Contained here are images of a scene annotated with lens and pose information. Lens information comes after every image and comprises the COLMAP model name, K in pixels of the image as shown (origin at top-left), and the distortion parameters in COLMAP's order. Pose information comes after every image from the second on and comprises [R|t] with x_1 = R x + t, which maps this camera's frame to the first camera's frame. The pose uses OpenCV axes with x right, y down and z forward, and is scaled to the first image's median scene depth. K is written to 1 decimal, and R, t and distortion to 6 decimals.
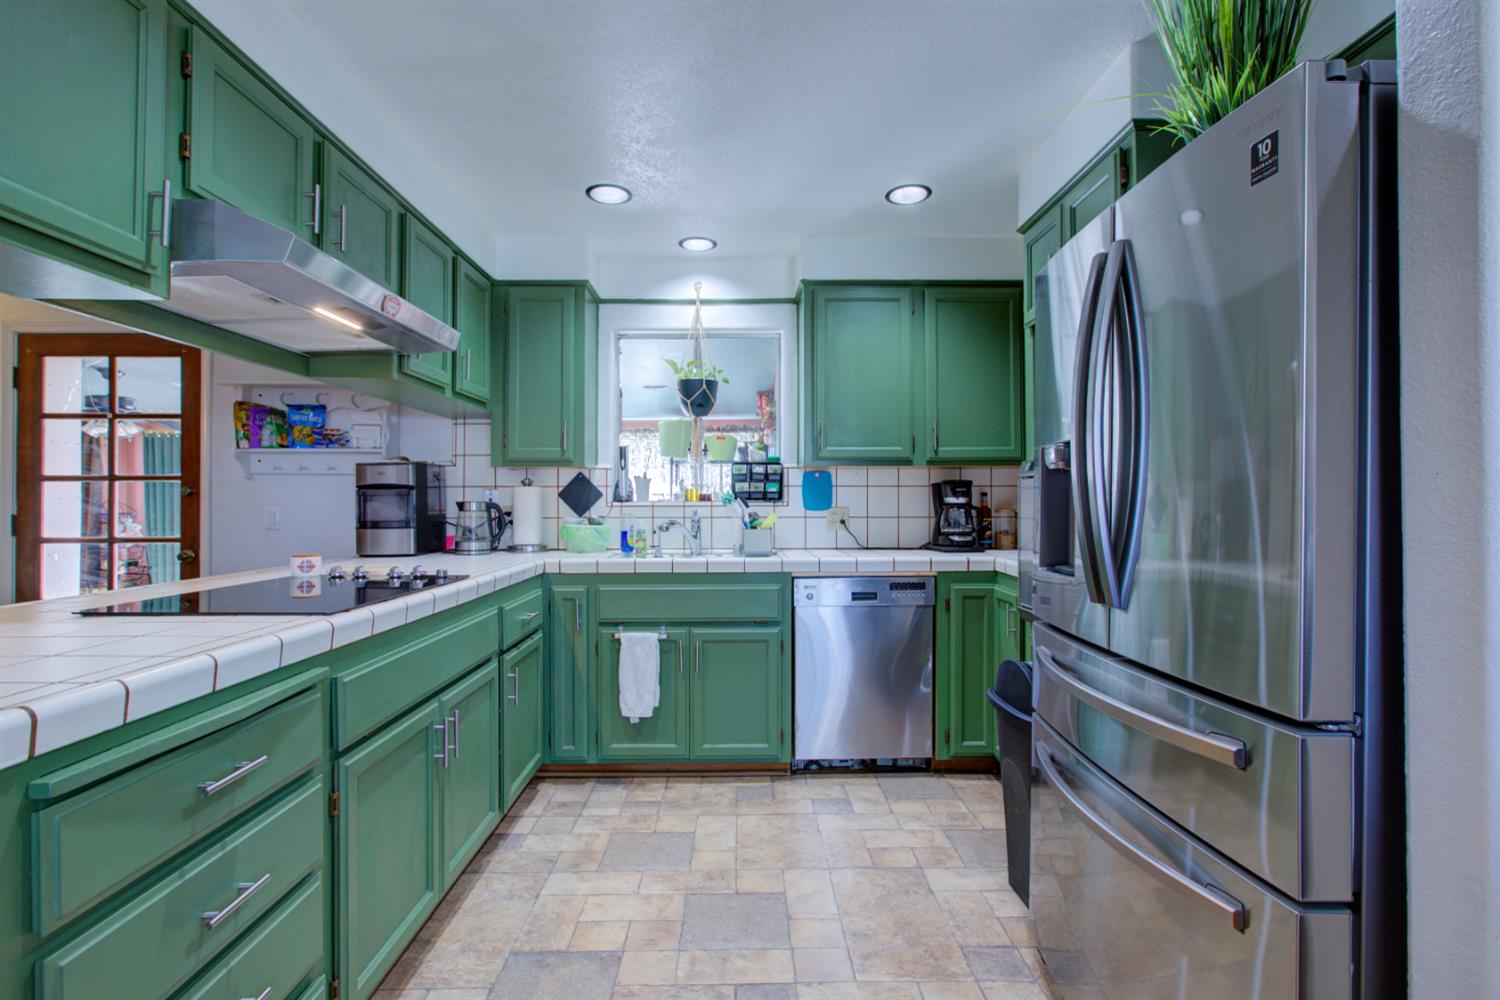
lens RADIAL K [[702.2, 0, 750.0], [0, 702.2, 500.0], [0, 0, 1]] dist [-0.003881, 0.000496]
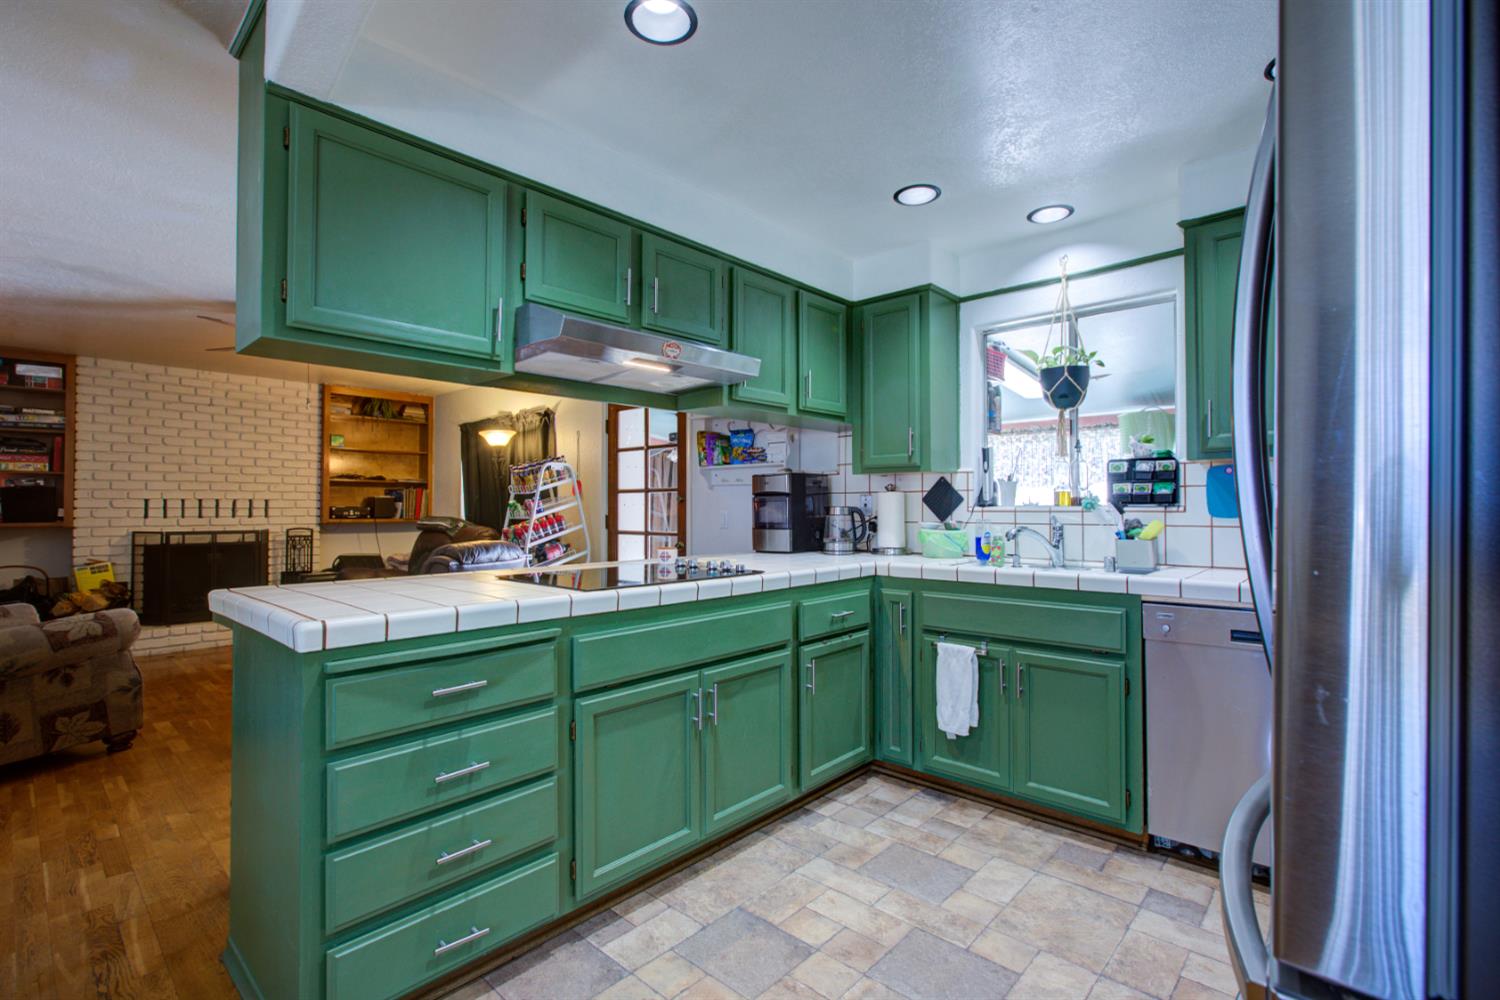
lens RADIAL K [[691.8, 0, 753.6], [0, 691.8, 498.2], [0, 0, 1]] dist [-0.005072, 0.000651]
pose [[0.726957, -0.008577, -0.686630, 0.255287], [0.002664, 0.999950, -0.009670, -0.000464], [0.686678, 0.005200, 0.726943, 0.118255]]
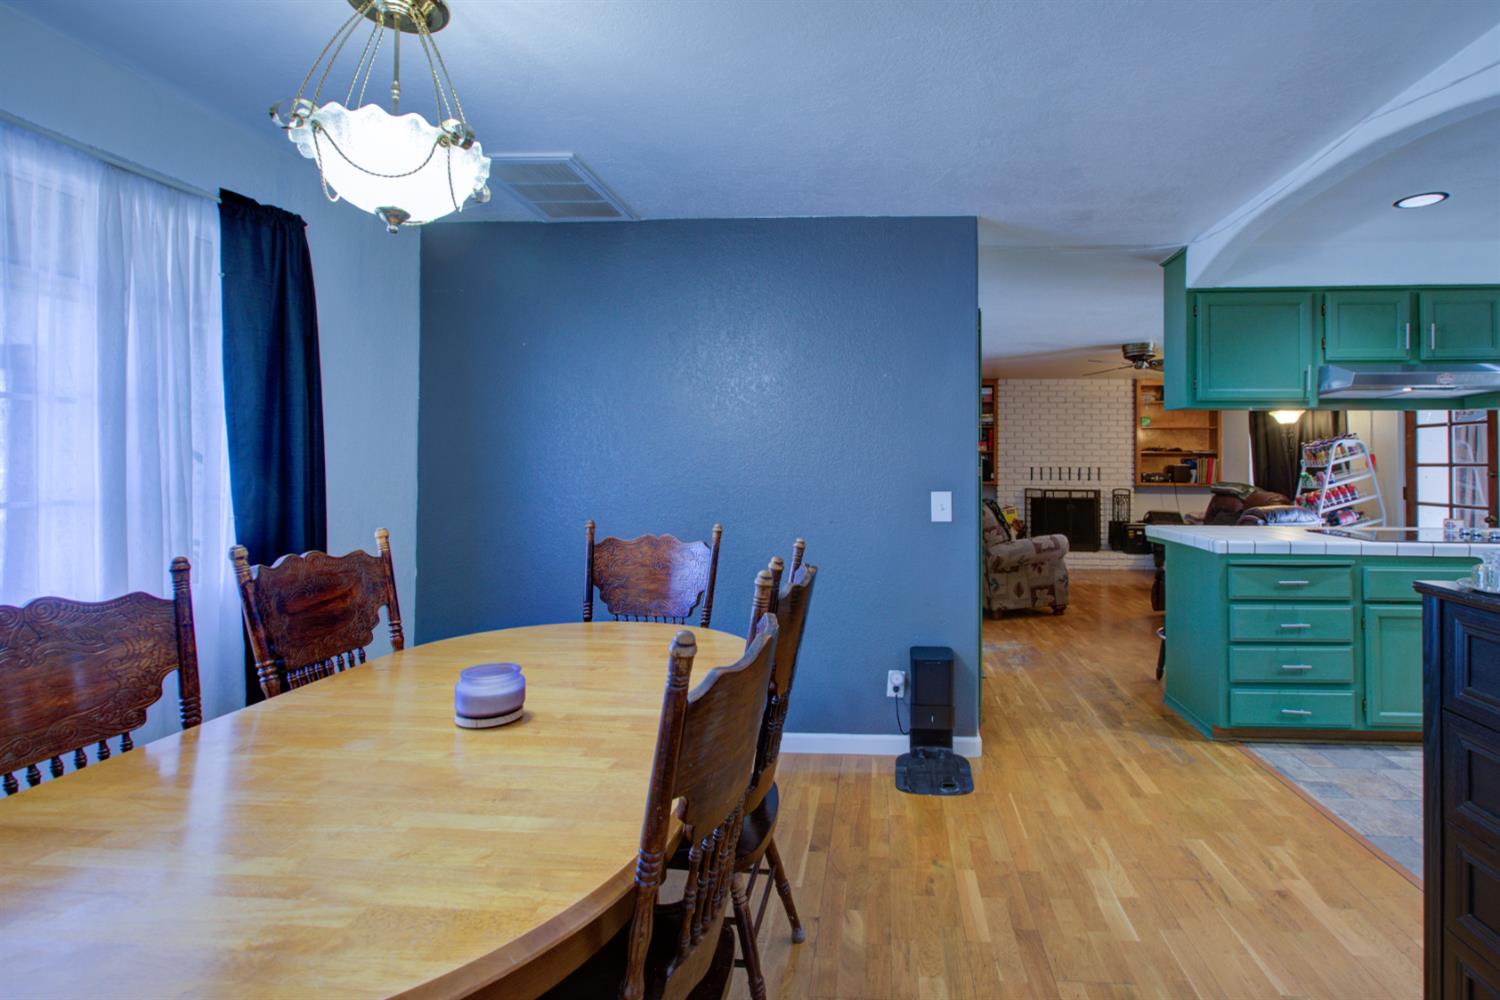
lens RADIAL K [[723.0, 0, 830.6], [0, 723.0, 449.3], [0, 0, 1]] dist [-0.000504, 0.000304]
pose [[-0.083618, -0.019430, -0.996308, 0.839446], [-0.000458, 0.999811, -0.019459, -0.036947], [0.996498, -0.001170, -0.083611, -0.233352]]
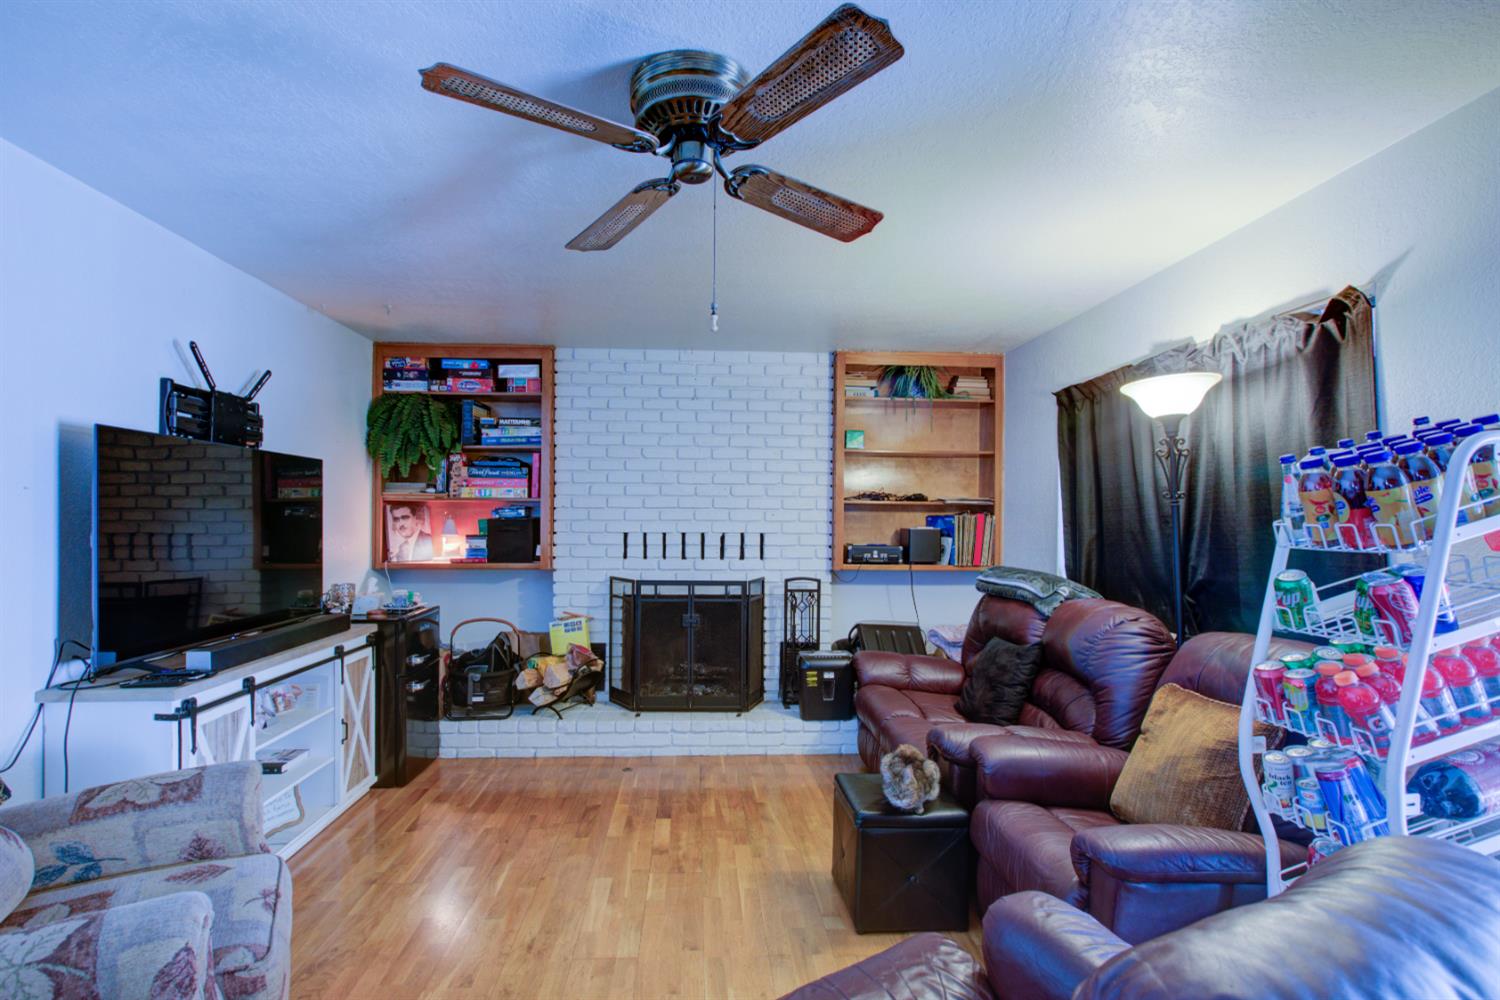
lens RADIAL K [[722.5, 0, 712.3], [0, 722.5, 520.0], [0, 0, 1]] dist [-0.000324, 0.000251]
pose [[0.016213, 0.001710, -0.999867, -0.769670], [-0.002360, 0.999996, 0.001672, -0.048678], [0.999866, 0.002332, 0.016217, 0.494792]]
